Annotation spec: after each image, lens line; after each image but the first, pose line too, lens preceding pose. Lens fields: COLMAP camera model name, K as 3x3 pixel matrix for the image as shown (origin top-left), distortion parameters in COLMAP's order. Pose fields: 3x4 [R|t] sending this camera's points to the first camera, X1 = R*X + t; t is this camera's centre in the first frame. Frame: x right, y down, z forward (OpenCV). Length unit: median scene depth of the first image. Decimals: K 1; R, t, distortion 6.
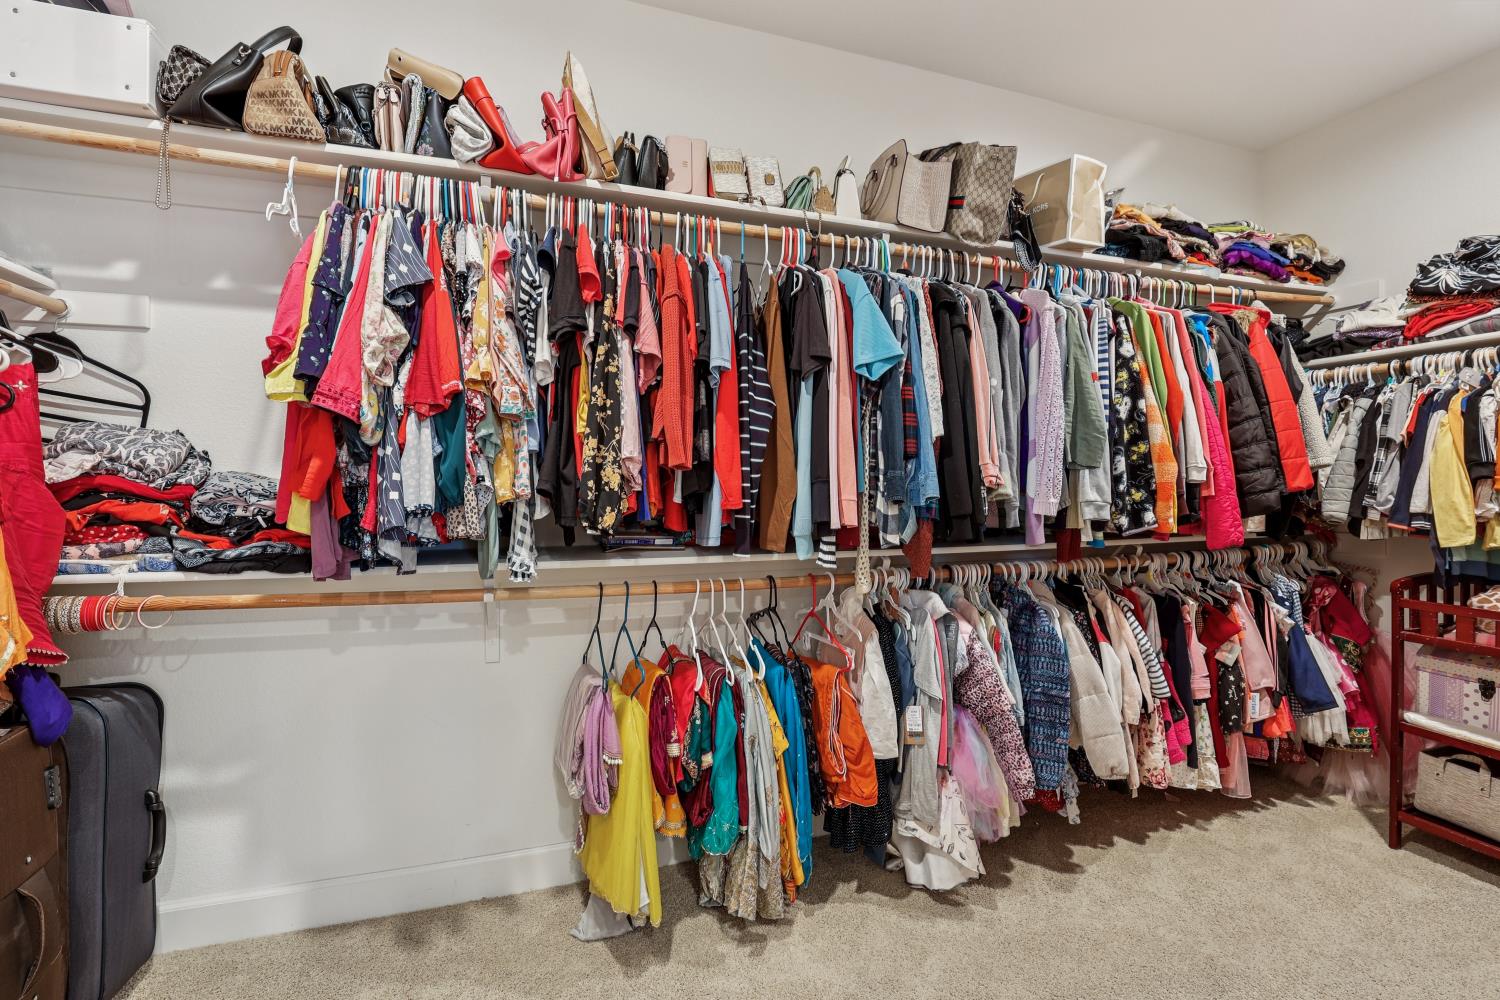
lens RADIAL K [[691.7, 0, 748.5], [0, 691.7, 486.1], [0, 0, 1]] dist [-0.030765, 0.007394]
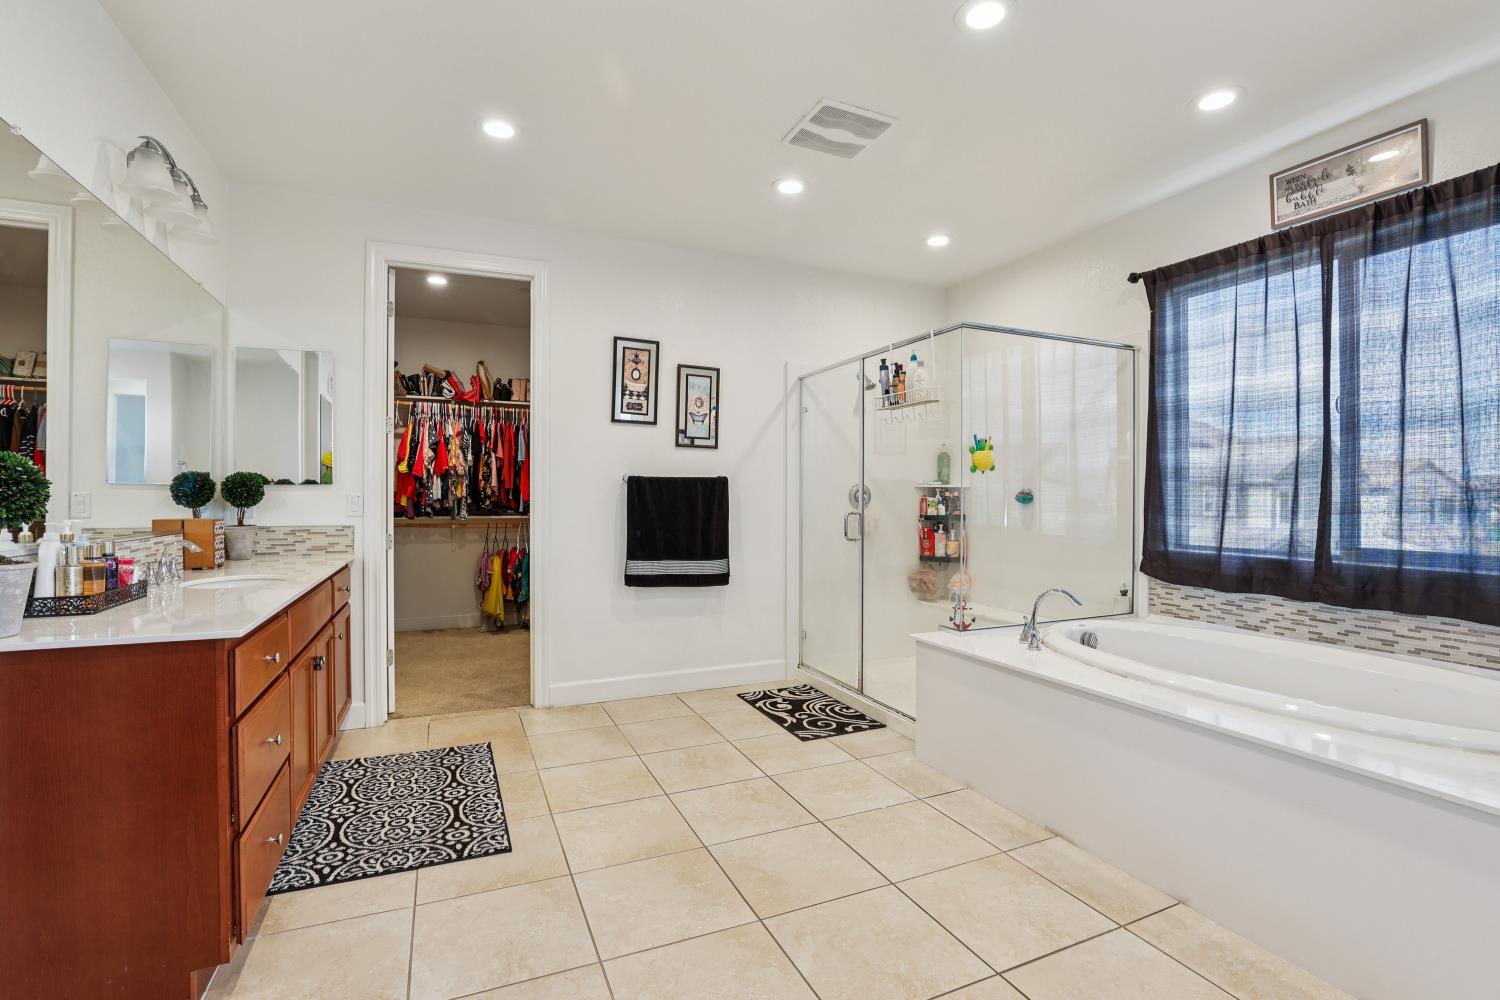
lens RADIAL K [[691.7, 0, 749.6], [0, 691.7, 496.0], [0, 0, 1]] dist [-0.030765, 0.007394]
pose [[0.996768, 0.006681, 0.080050, 0.876283], [-0.007202, 0.999955, 0.006220, -0.020737], [-0.080005, -0.006777, 0.996771, -2.717751]]
